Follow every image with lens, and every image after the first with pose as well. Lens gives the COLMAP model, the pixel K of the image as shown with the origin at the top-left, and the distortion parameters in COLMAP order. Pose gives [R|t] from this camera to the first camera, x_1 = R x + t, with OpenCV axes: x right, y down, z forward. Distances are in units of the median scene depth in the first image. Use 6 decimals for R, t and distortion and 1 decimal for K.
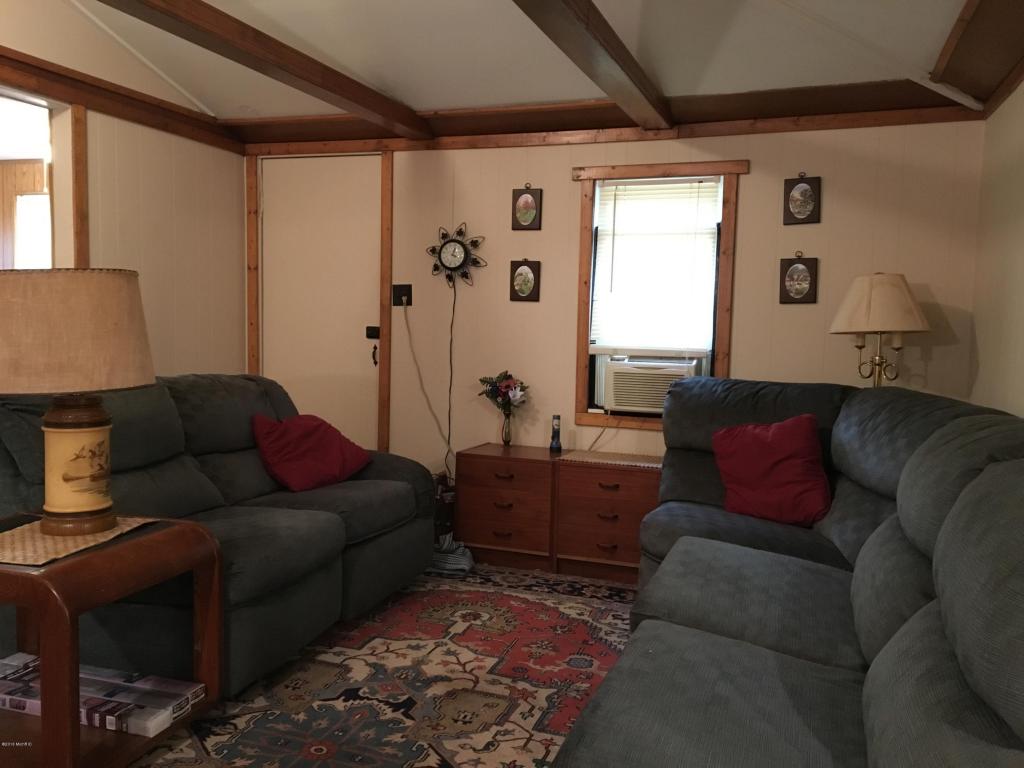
lens RADIAL K [[861.8, 0, 518.1], [0, 861.8, 389.1], [0, 0, 1]] dist [0.032073, -0.010349]
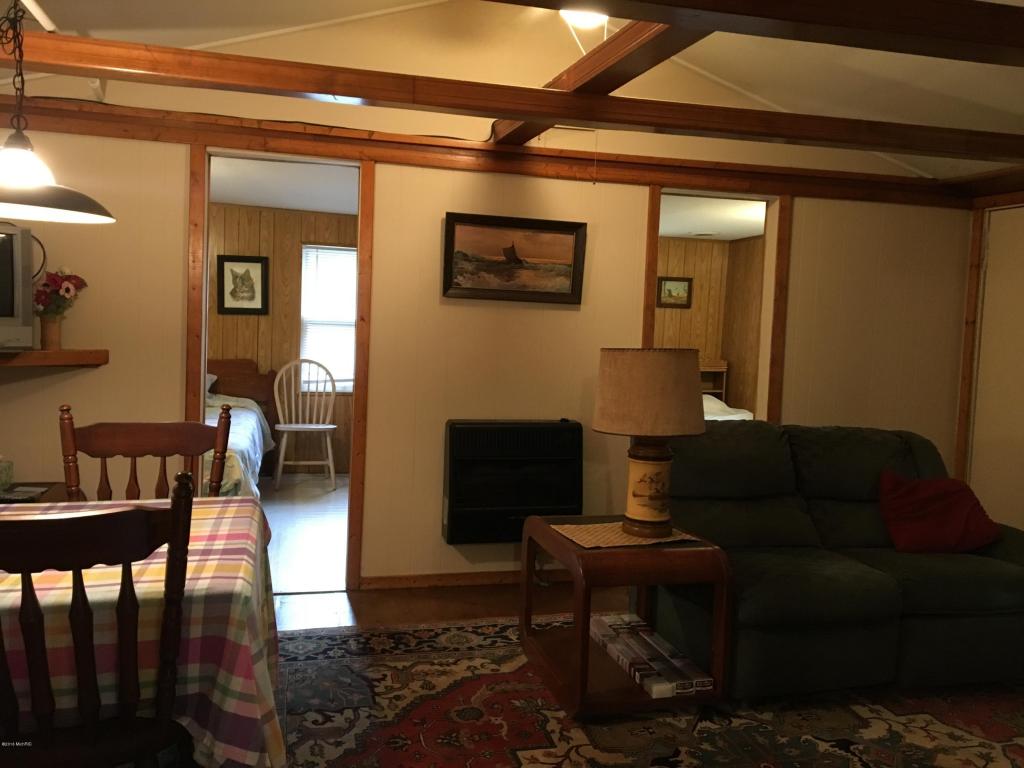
lens RADIAL K [[861.8, 0, 508.5], [0, 861.8, 384.8], [0, 0, 1]] dist [0.032073, -0.010349]
pose [[0.567105, 0.068917, -0.820757, 0.432938], [-0.098913, 0.994980, 0.015201, -0.065073], [0.817684, 0.072563, 0.571075, 0.019436]]
